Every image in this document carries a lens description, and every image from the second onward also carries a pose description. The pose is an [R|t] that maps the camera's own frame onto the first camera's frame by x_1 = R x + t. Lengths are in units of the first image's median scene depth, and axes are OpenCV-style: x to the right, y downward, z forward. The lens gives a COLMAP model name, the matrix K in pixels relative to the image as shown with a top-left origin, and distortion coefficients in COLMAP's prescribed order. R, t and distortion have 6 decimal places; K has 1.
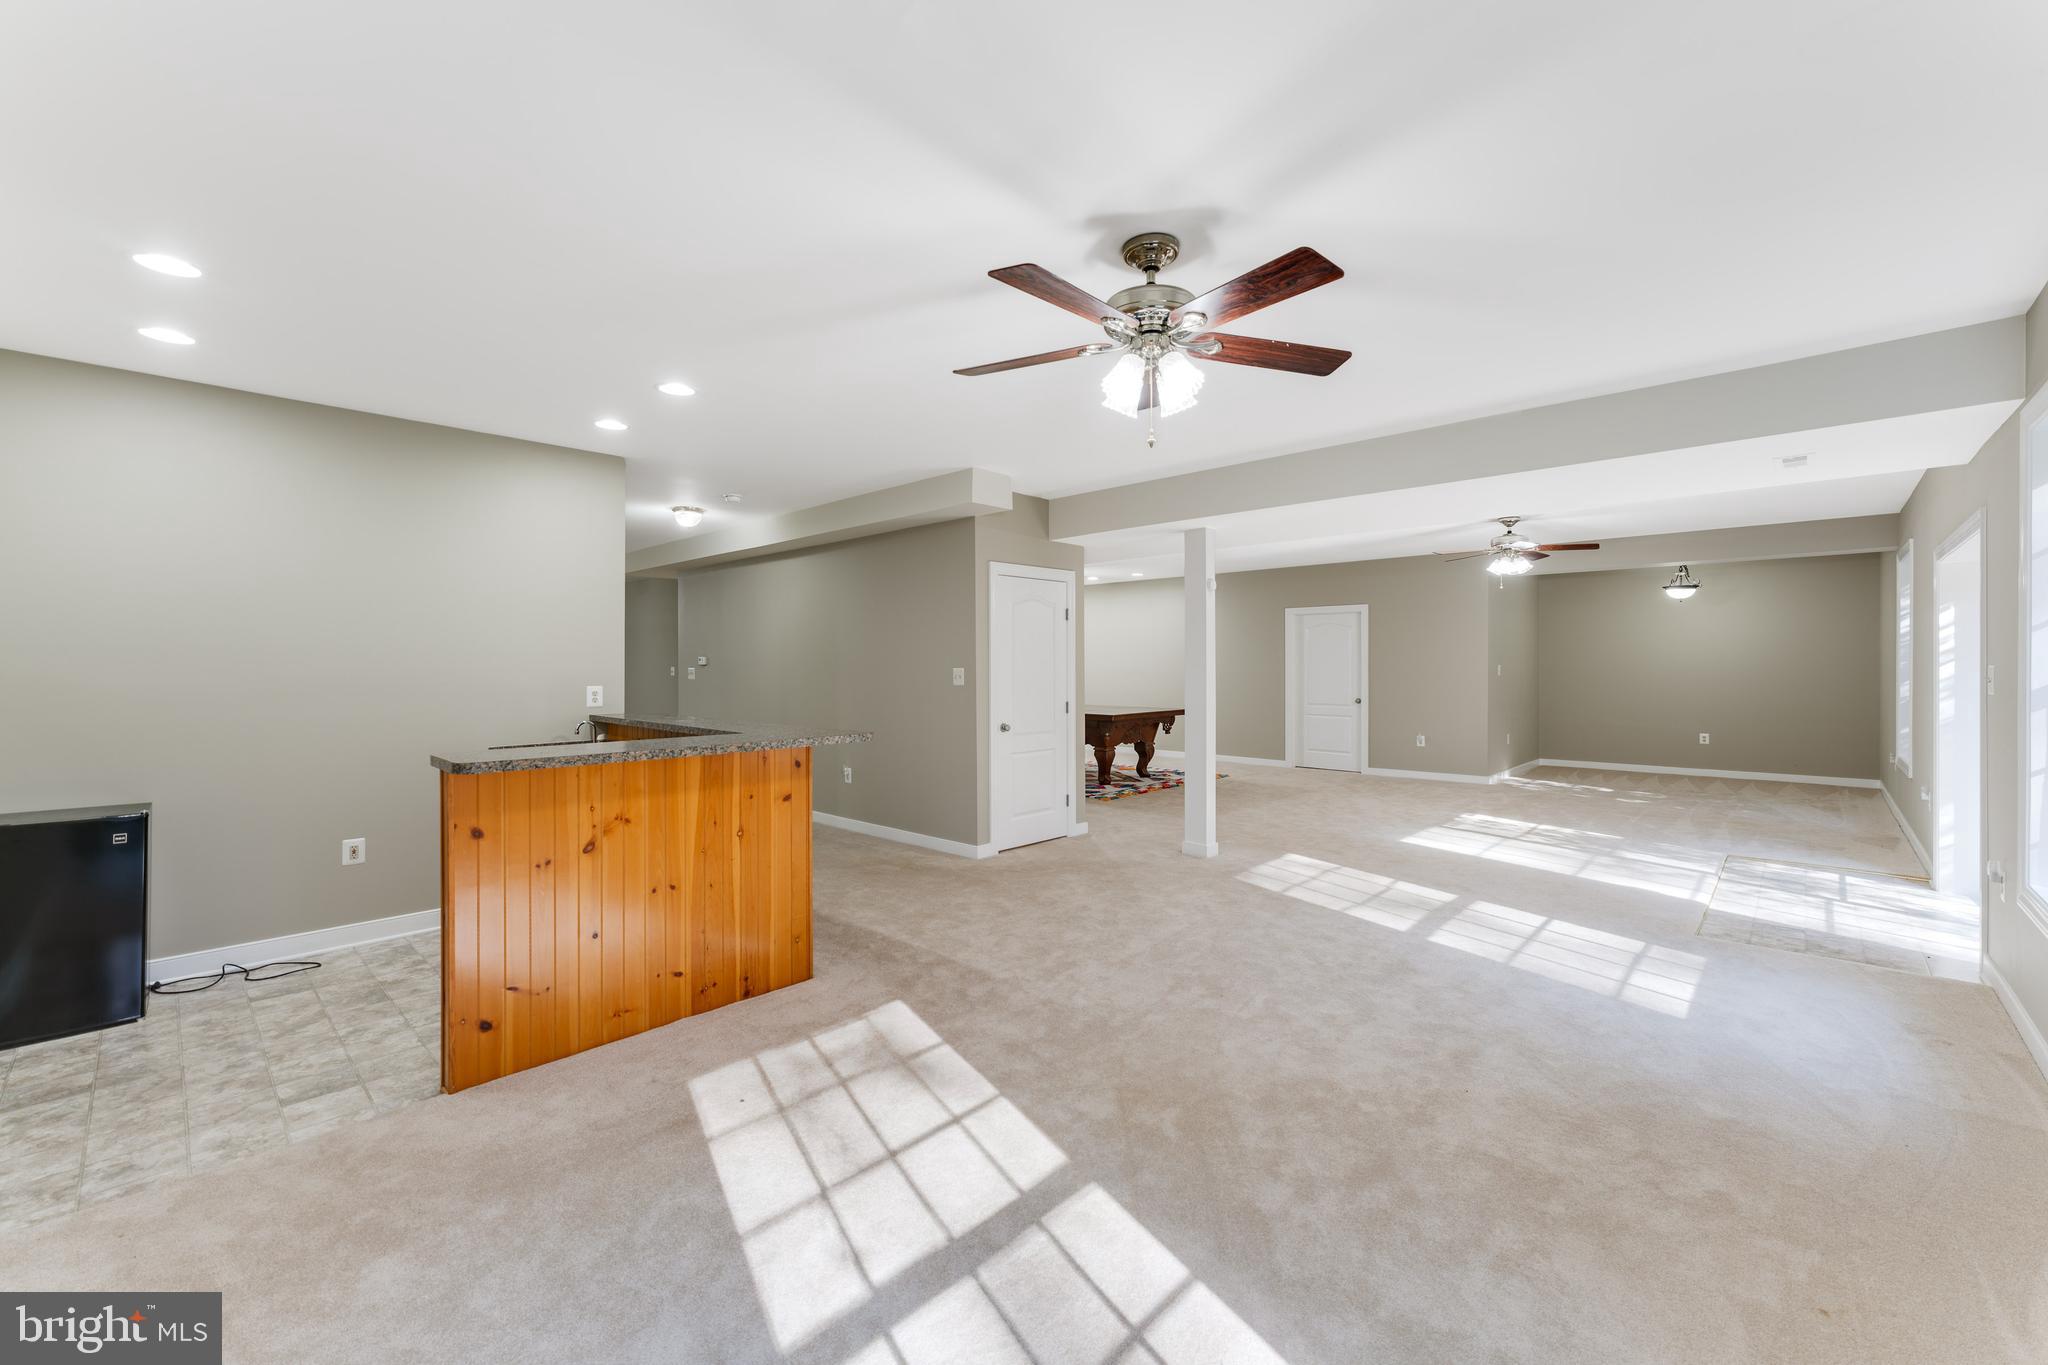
lens RADIAL K [[828.6, 0, 1031.8], [0, 828.6, 671.4], [0, 0, 1]] dist [0.000055, -0.000166]
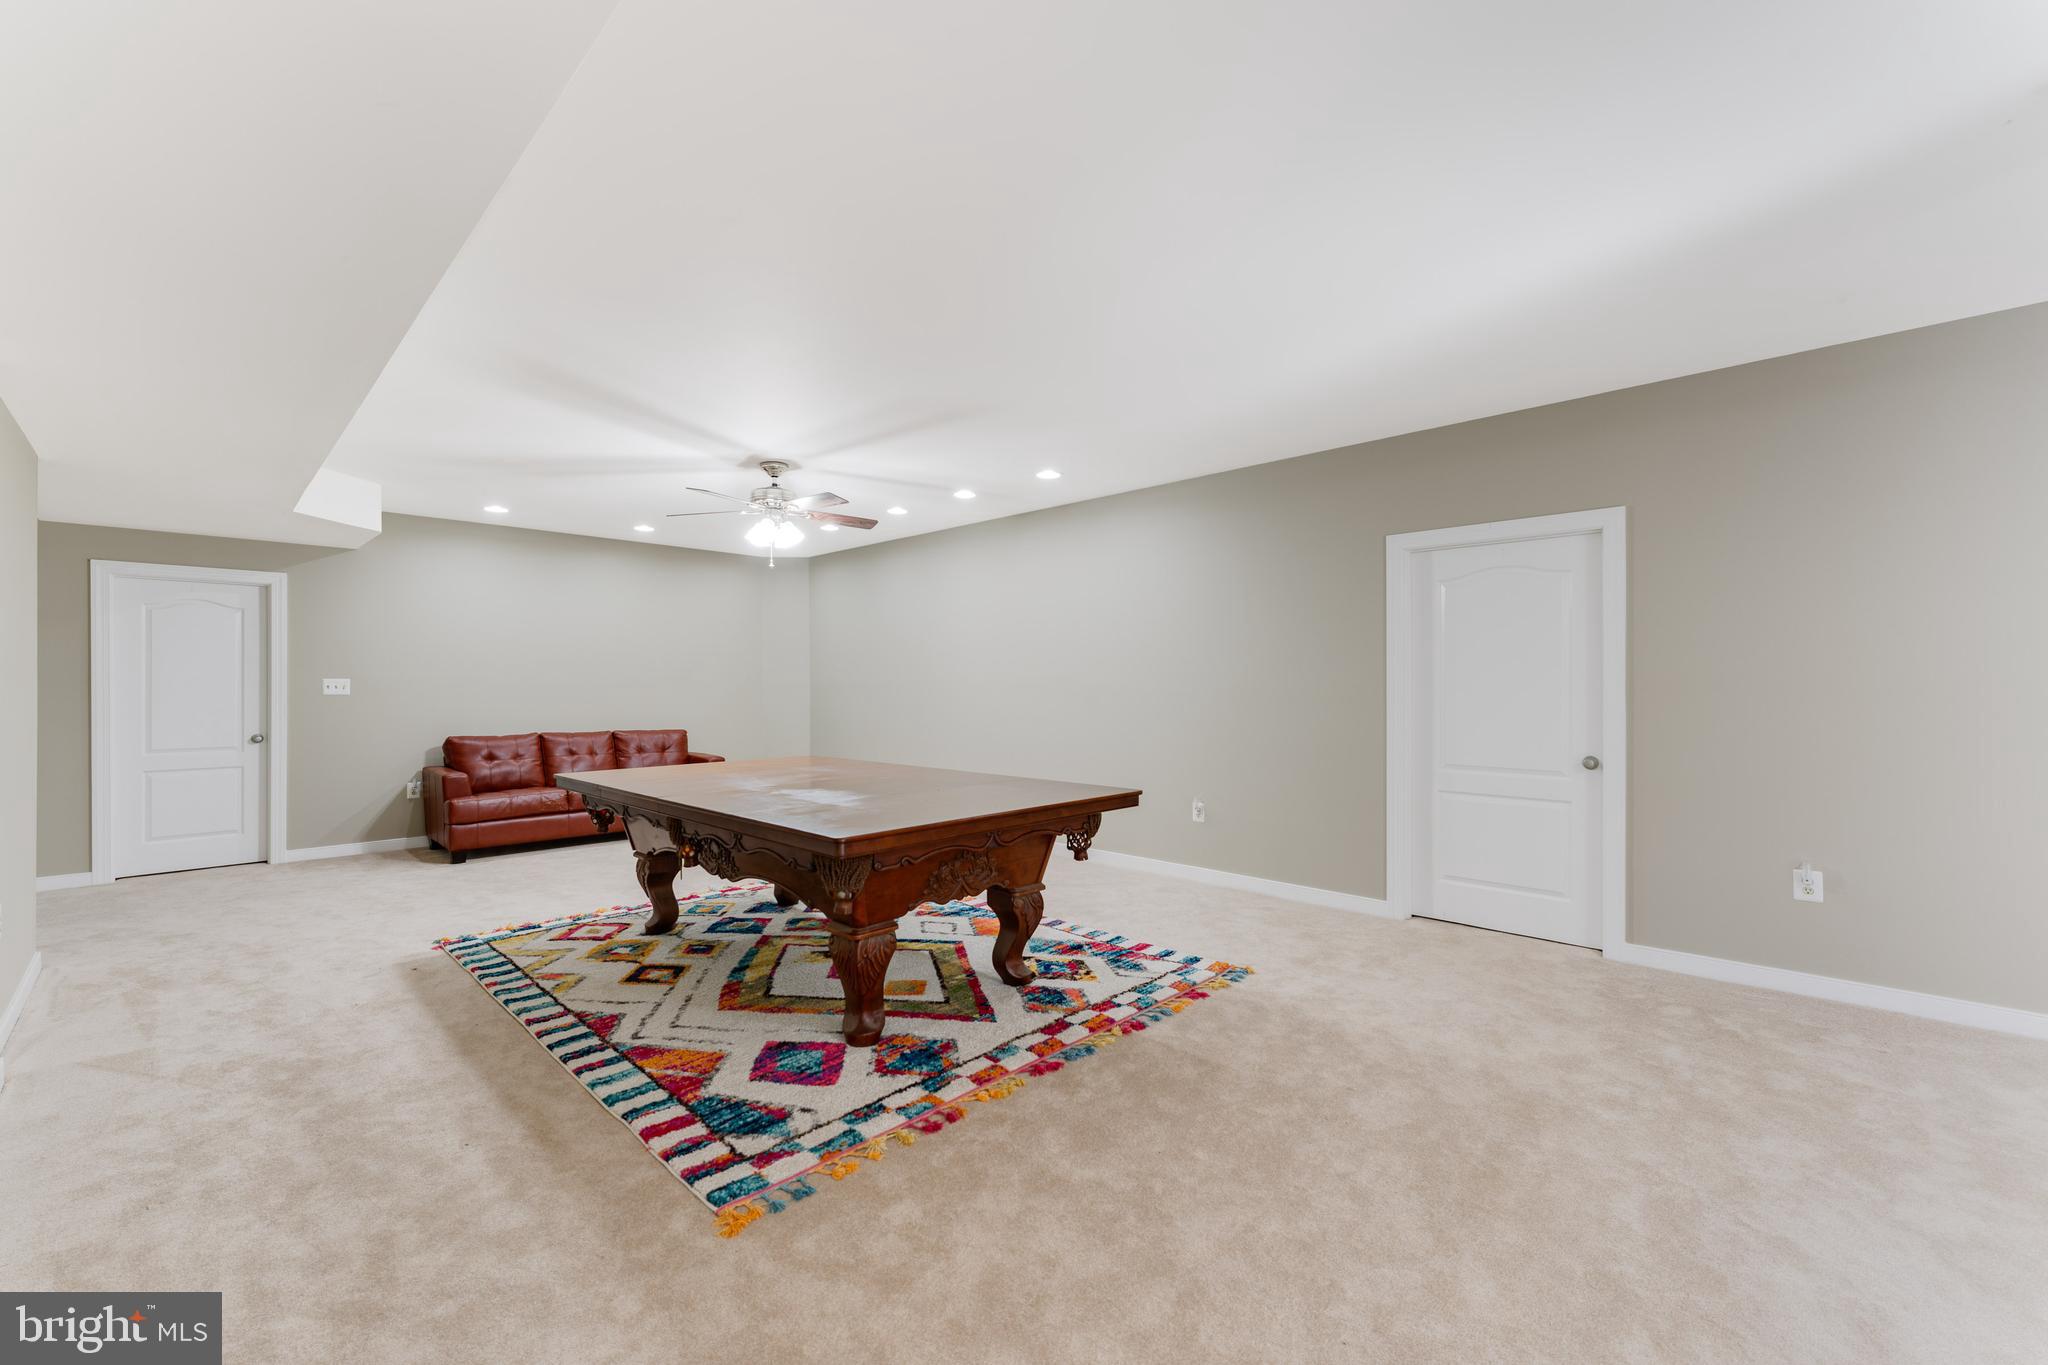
lens RADIAL K [[821.9, 0, 1024.0], [0, 821.9, 682.5], [0, 0, 1]] dist [-0.012822, 0.000043]
pose [[0.999658, -0.000180, -0.026163, 0.148406], [0.000056, 0.999989, -0.004743, 0.000455], [0.026164, 0.004740, 0.999646, 0.645036]]
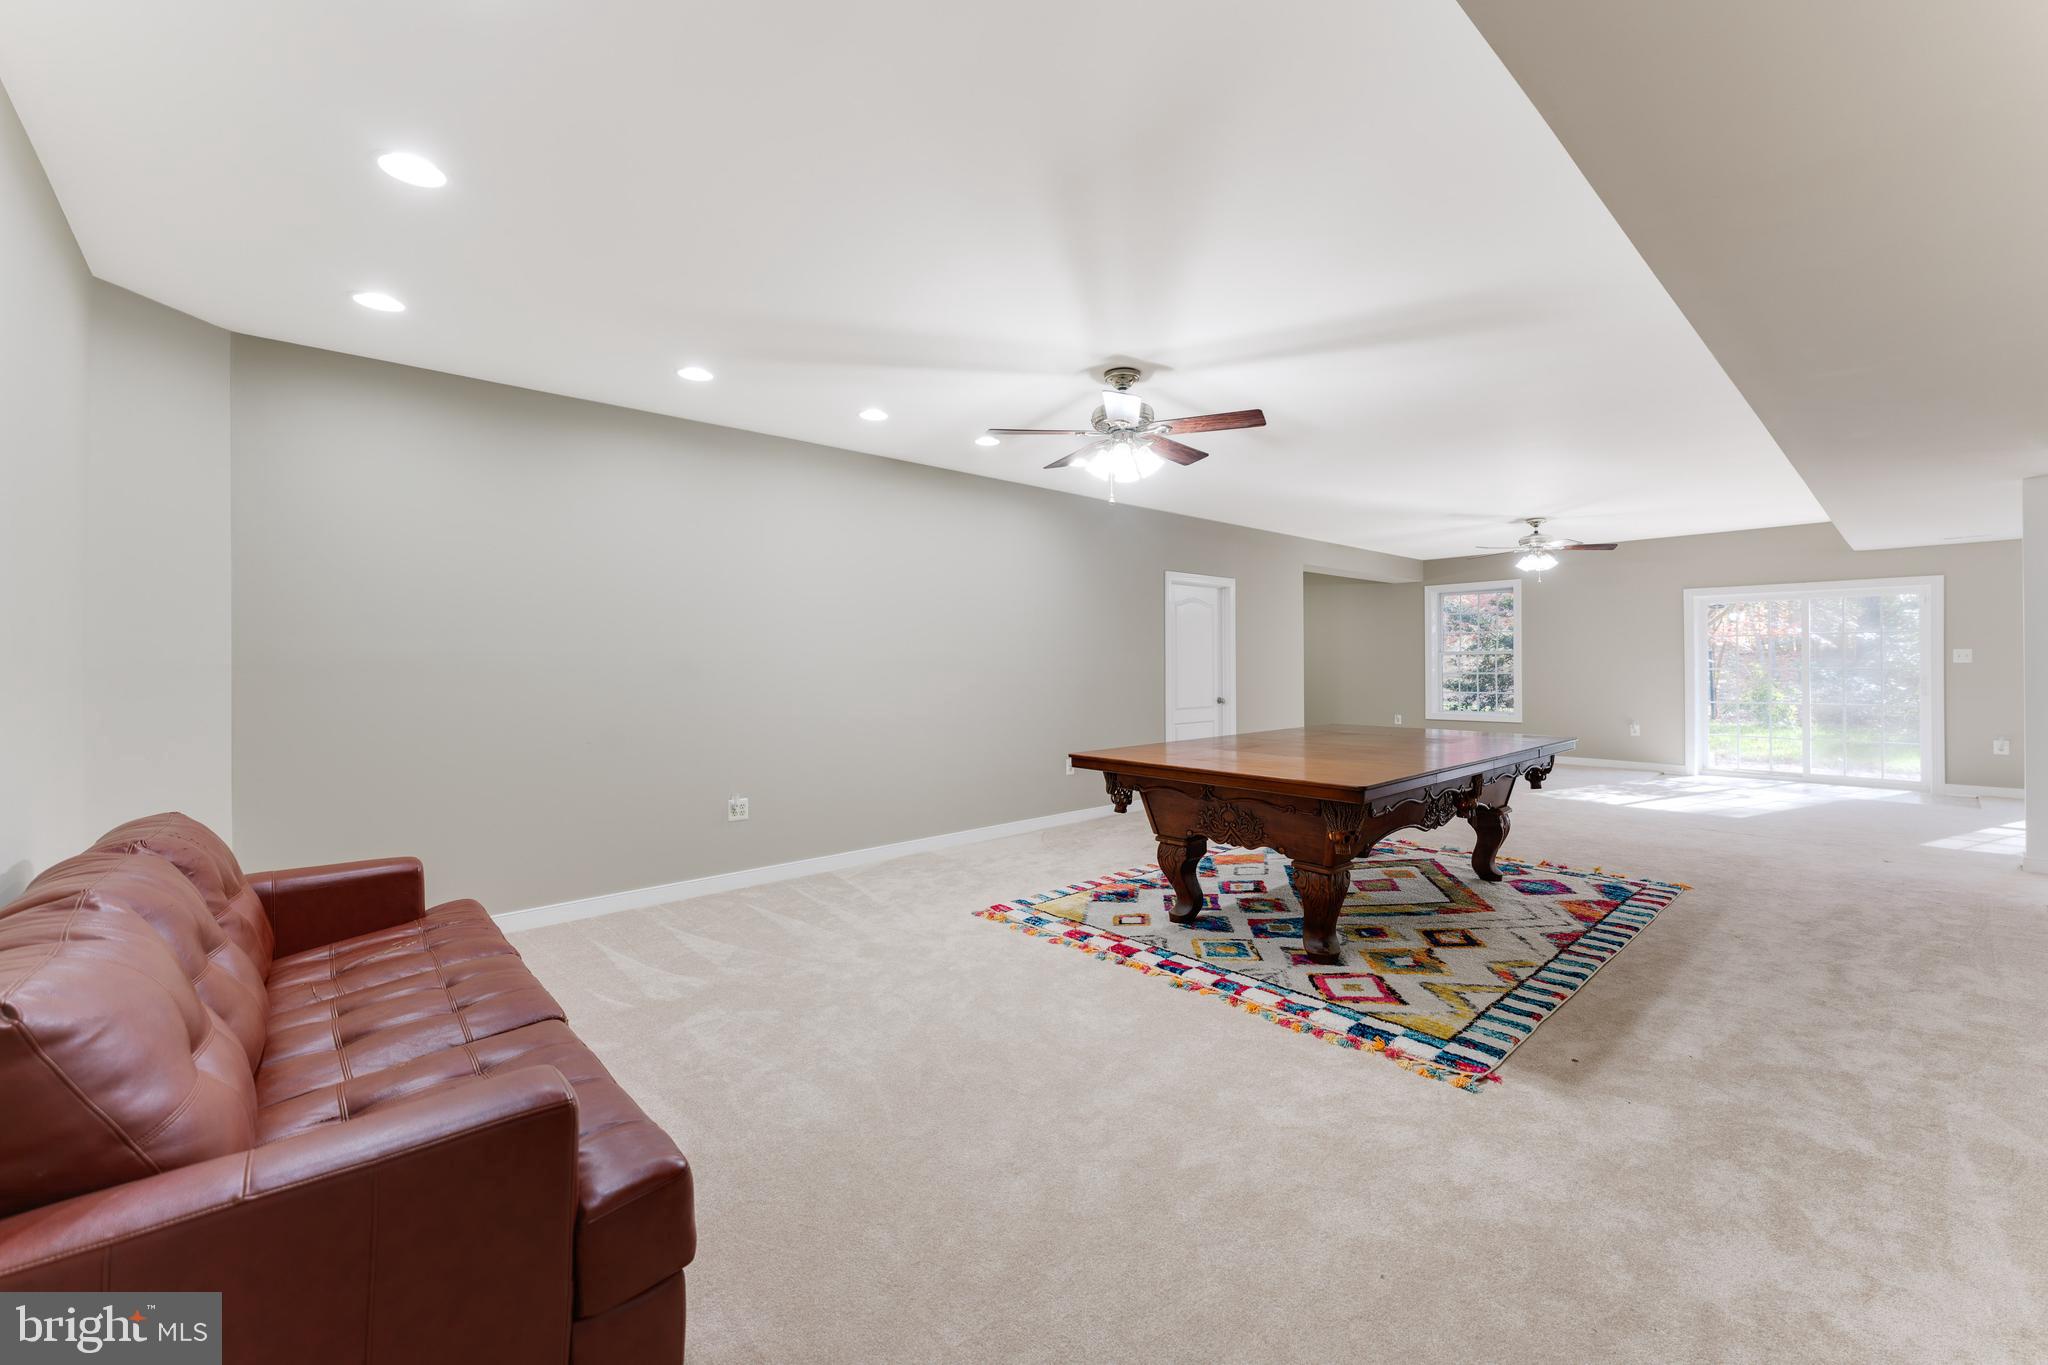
lens RADIAL K [[828.6, 0, 1031.8], [0, 828.6, 671.4], [0, 0, 1]] dist [0.000055, -0.000166]
pose [[0.081425, -0.008633, 0.996642, -0.421632], [0.007049, 0.999942, 0.008086, 0.000864], [-0.996655, 0.006367, 0.081481, 1.166263]]
